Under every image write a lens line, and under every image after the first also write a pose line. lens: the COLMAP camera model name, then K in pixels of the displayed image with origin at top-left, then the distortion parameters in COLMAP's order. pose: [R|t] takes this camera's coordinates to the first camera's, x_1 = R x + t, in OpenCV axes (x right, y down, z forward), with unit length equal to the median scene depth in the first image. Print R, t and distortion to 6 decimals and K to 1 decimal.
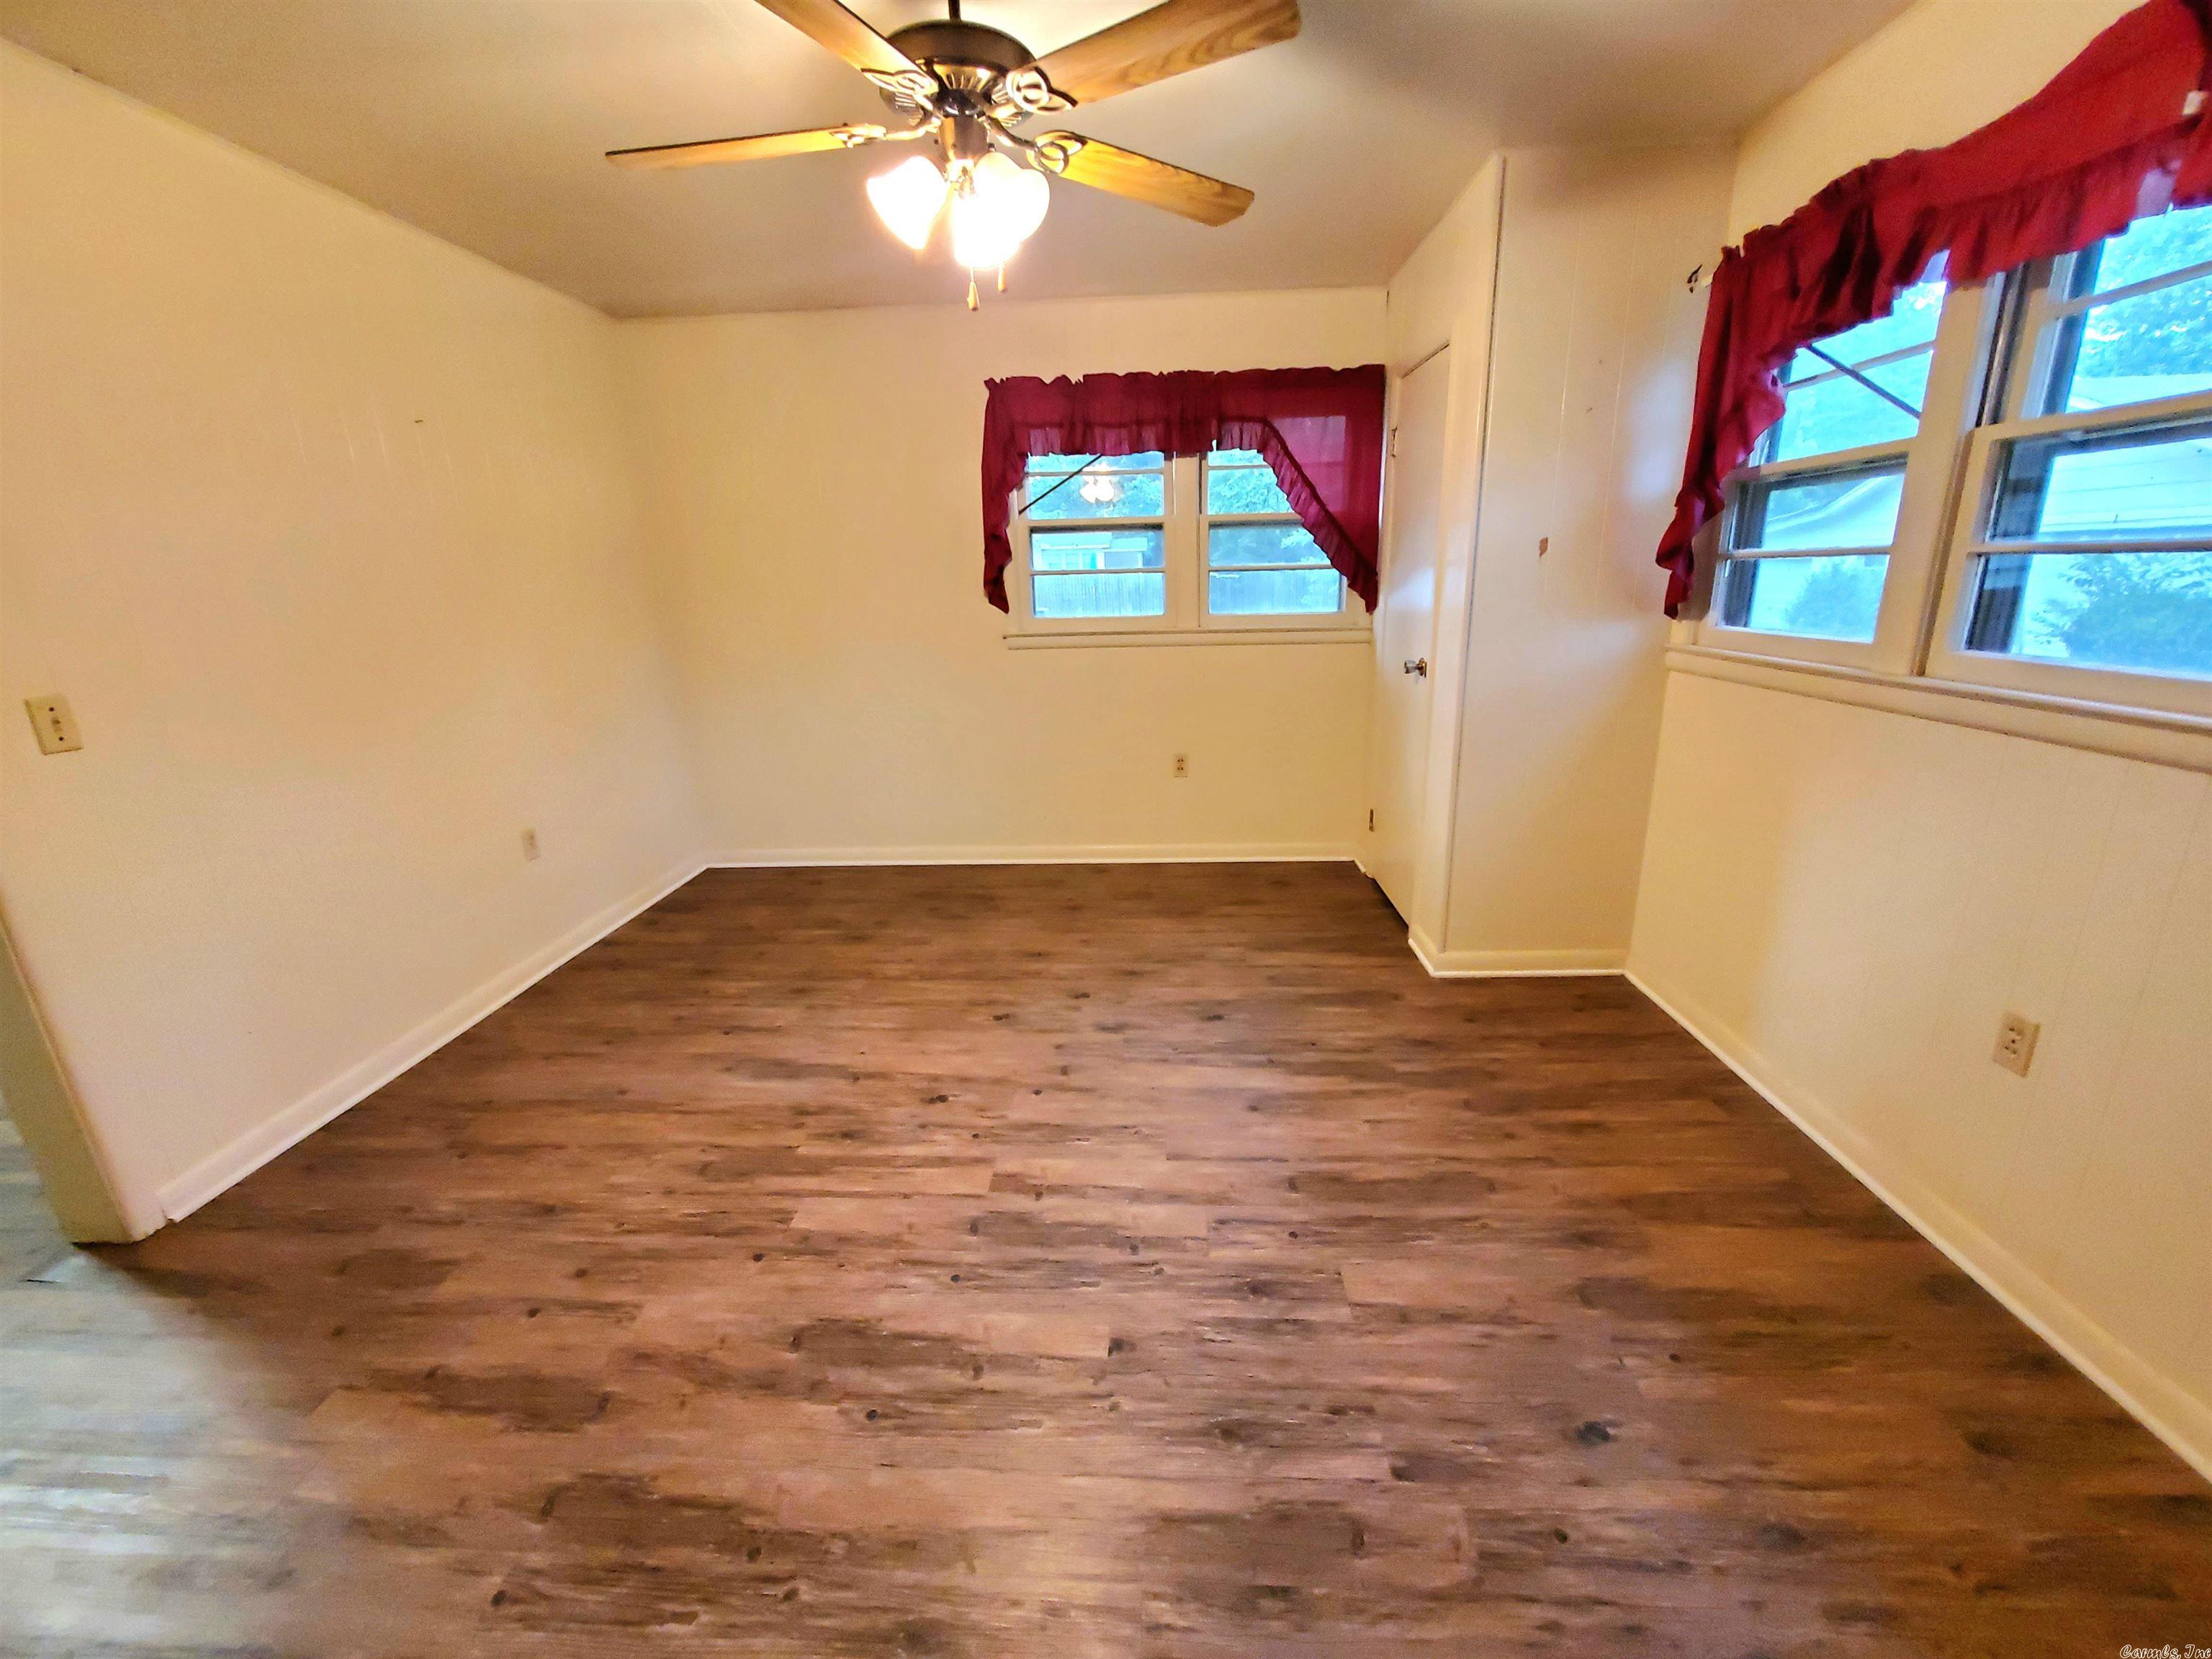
lens RADIAL K [[873.6, 0, 1109.0], [0, 873.6, 820.9], [0, 0, 1]] dist [-0.003355, -0.000874]
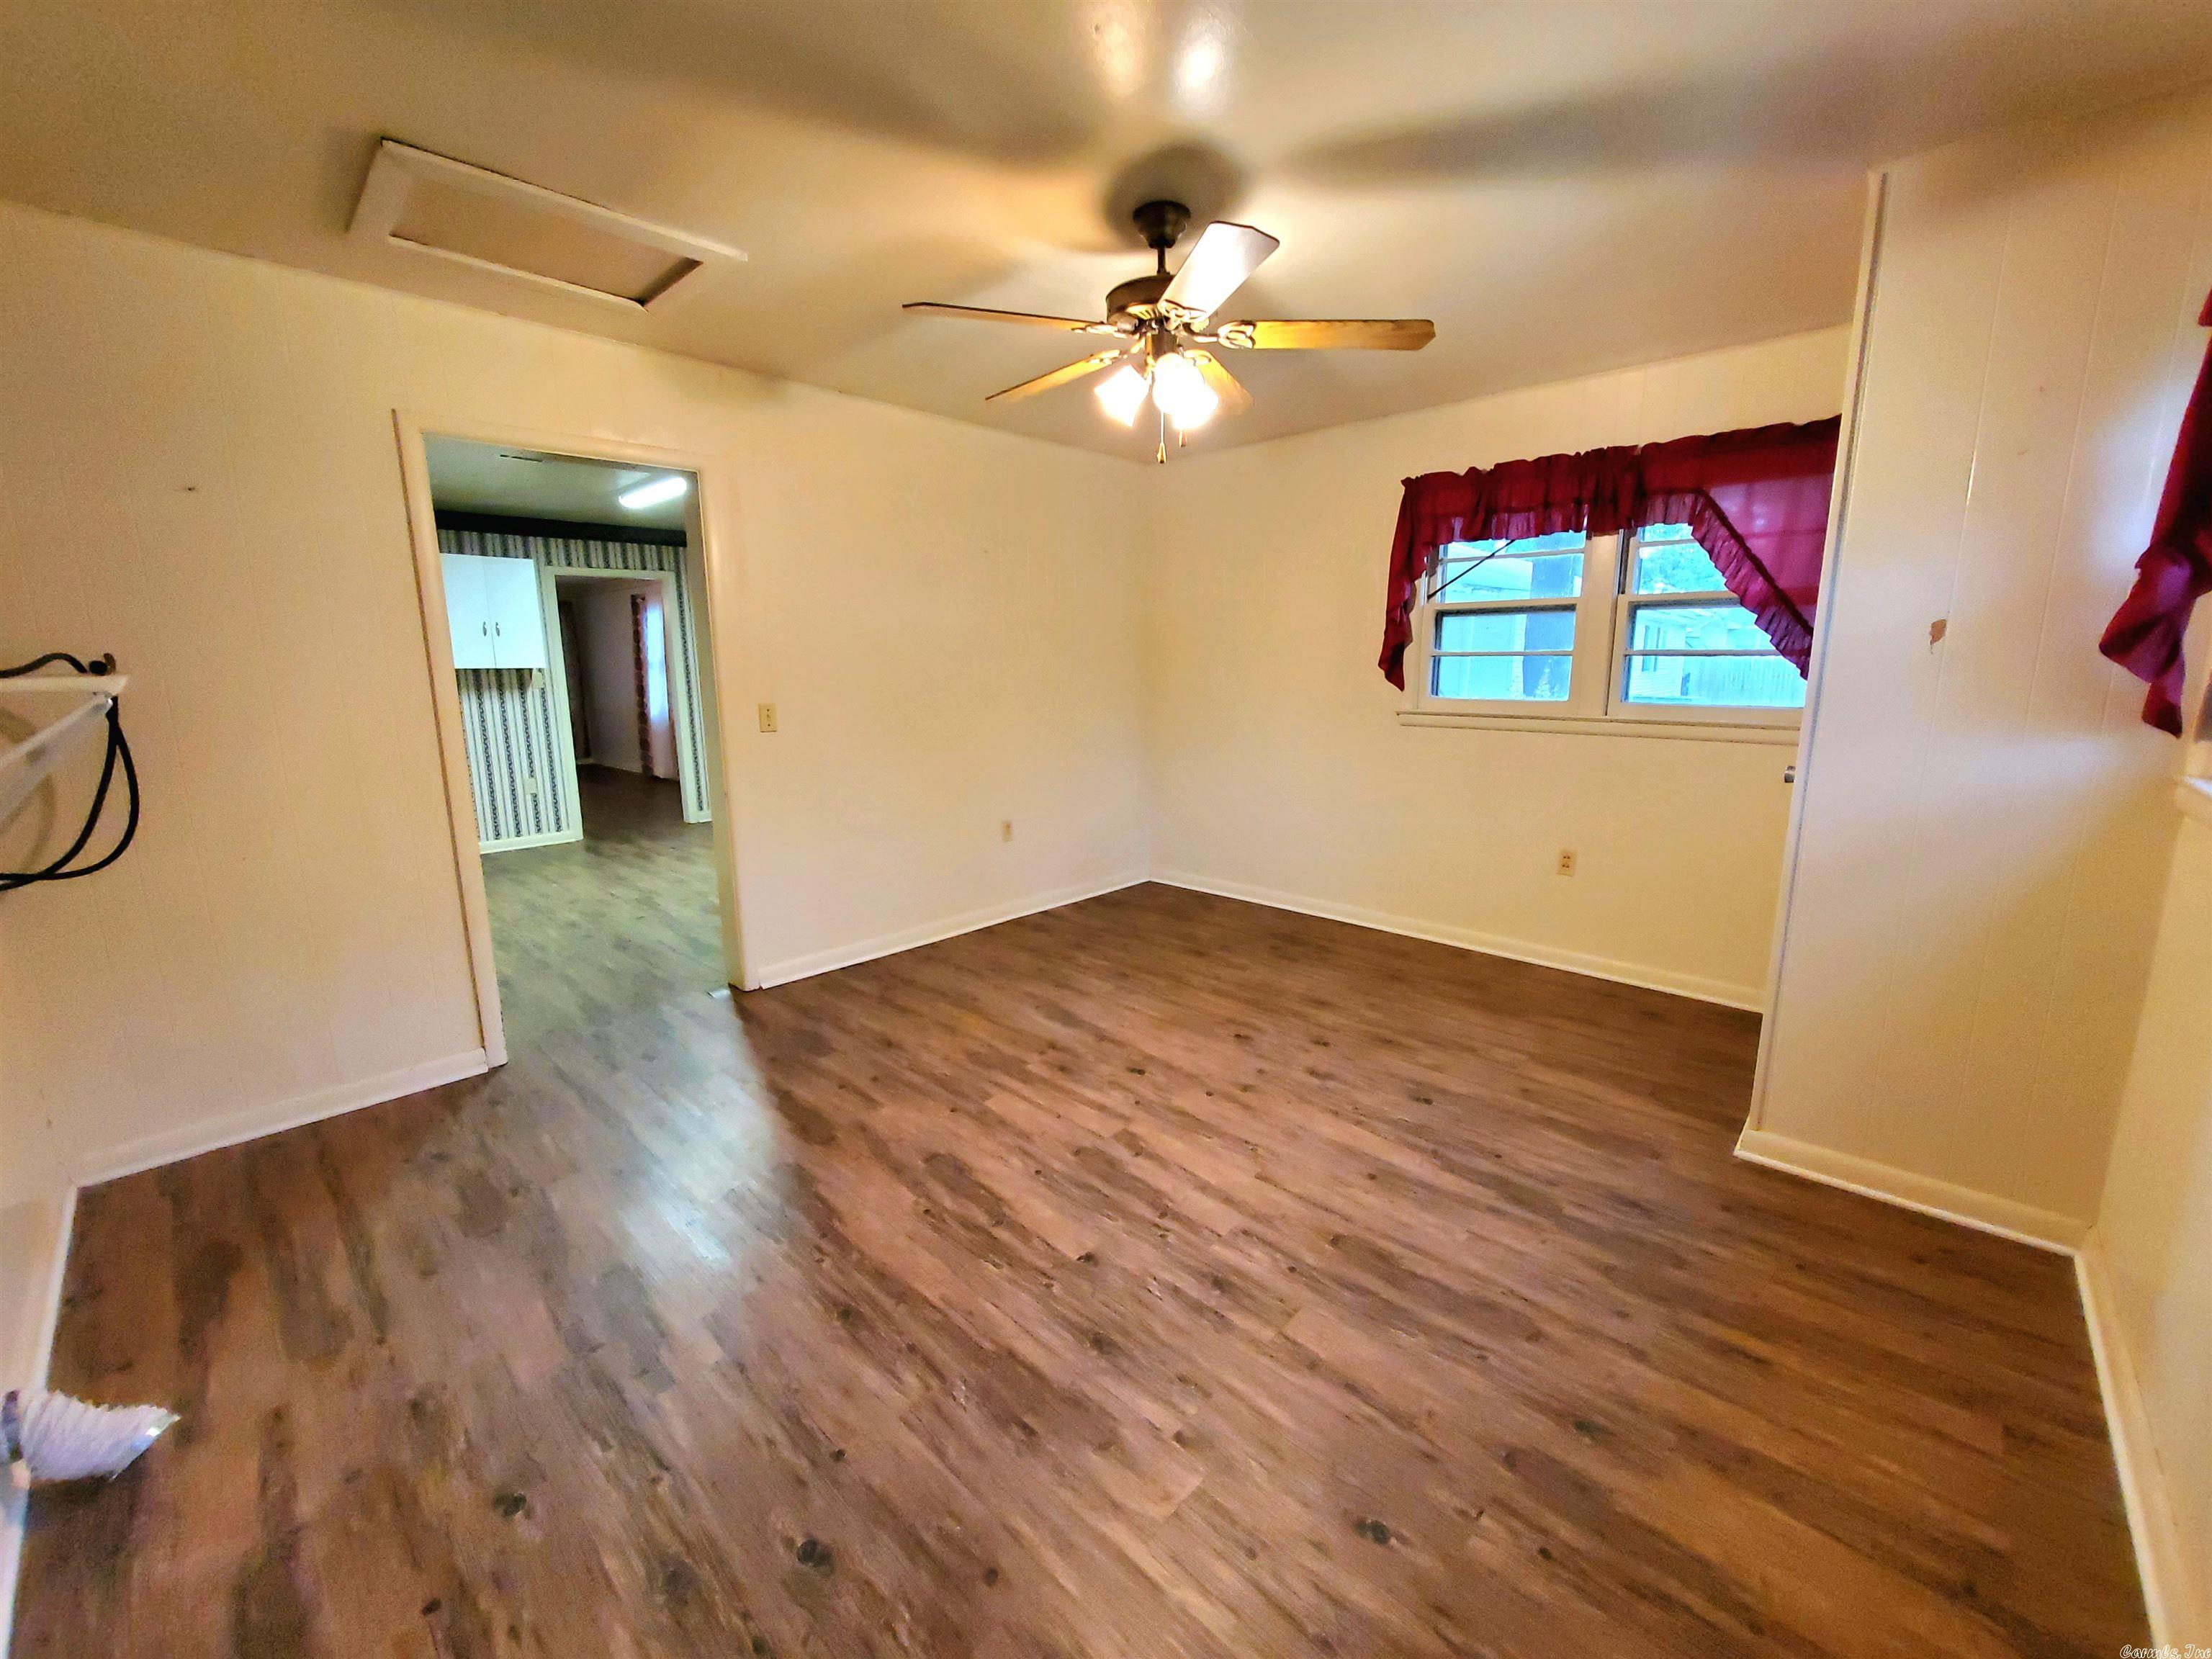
lens RADIAL K [[873.6, 0, 1107.4], [0, 873.6, 819.7], [0, 0, 1]] dist [-0.003355, -0.000874]
pose [[0.761437, 0.139114, -0.633136, 0.503809], [-0.191910, 0.981295, -0.015187, -0.001005], [0.619180, 0.133069, 0.773892, -0.023130]]
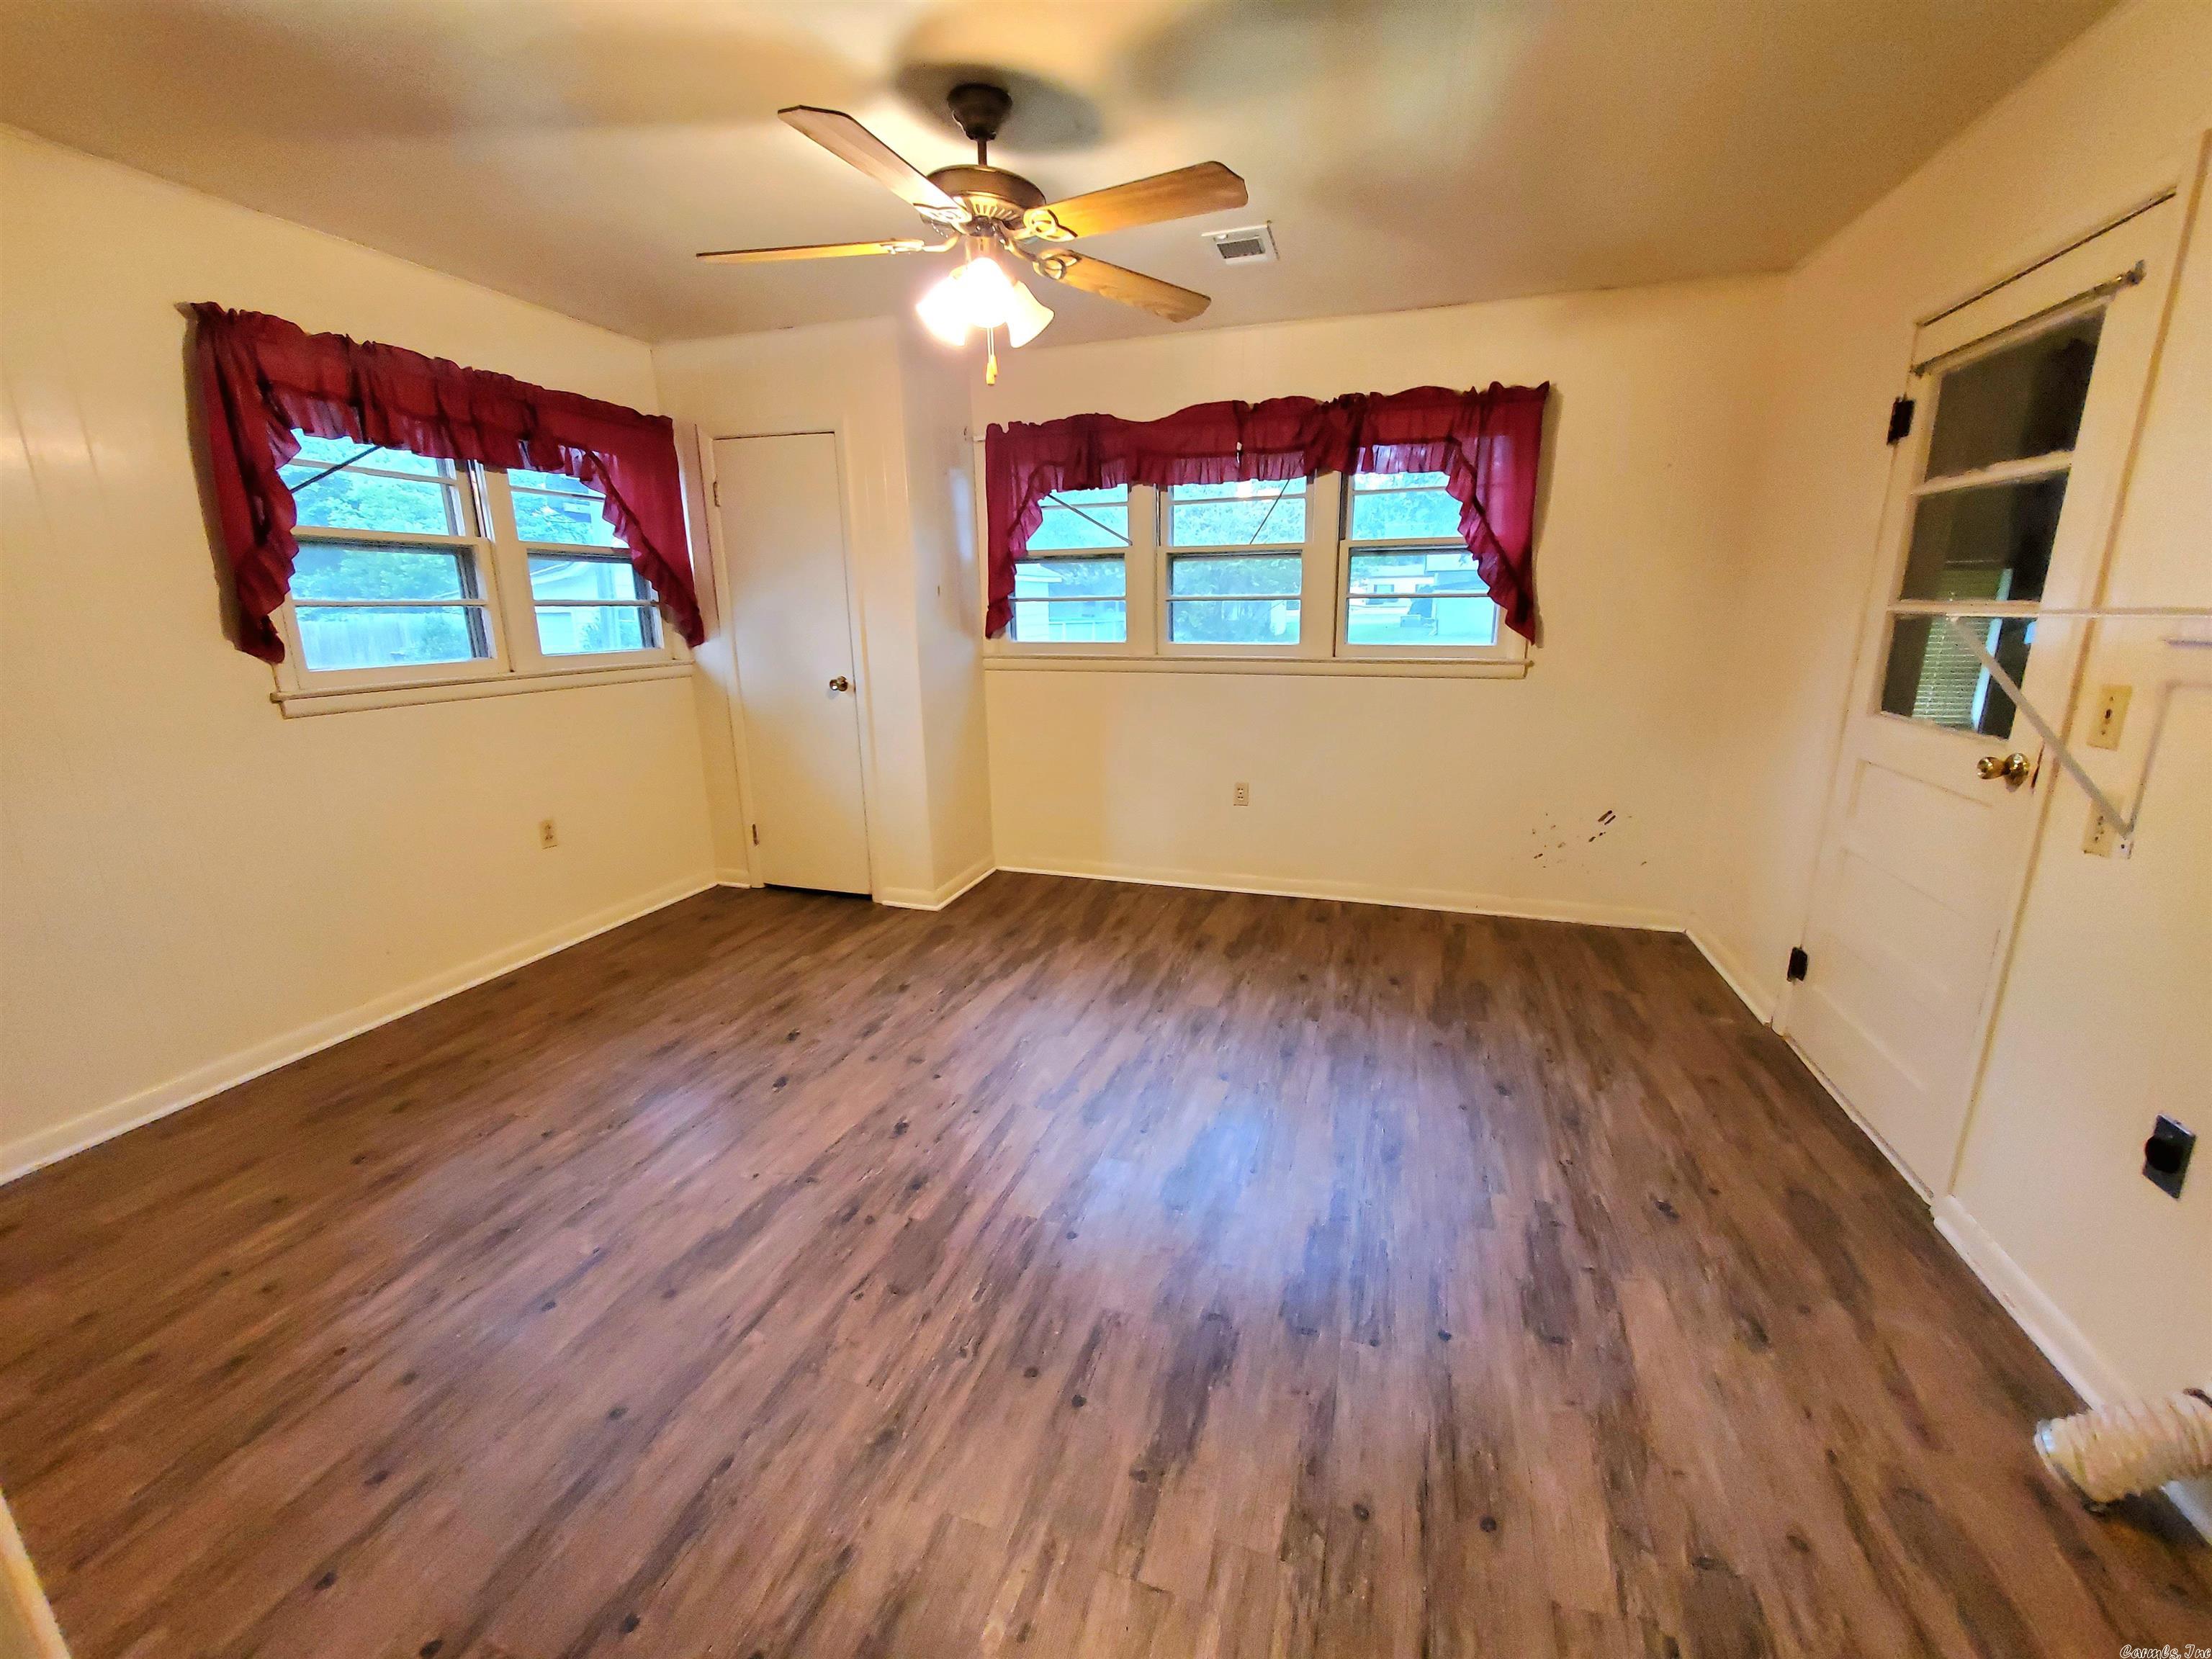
lens RADIAL K [[873.6, 0, 1109.2], [0, 873.6, 818.0], [0, 0, 1]] dist [-0.003355, -0.000874]
pose [[0.259641, -0.206106, 0.943455, -0.993488], [0.265589, 0.954526, 0.135434, -0.082966], [-0.928466, 0.215407, 0.302573, 0.417778]]
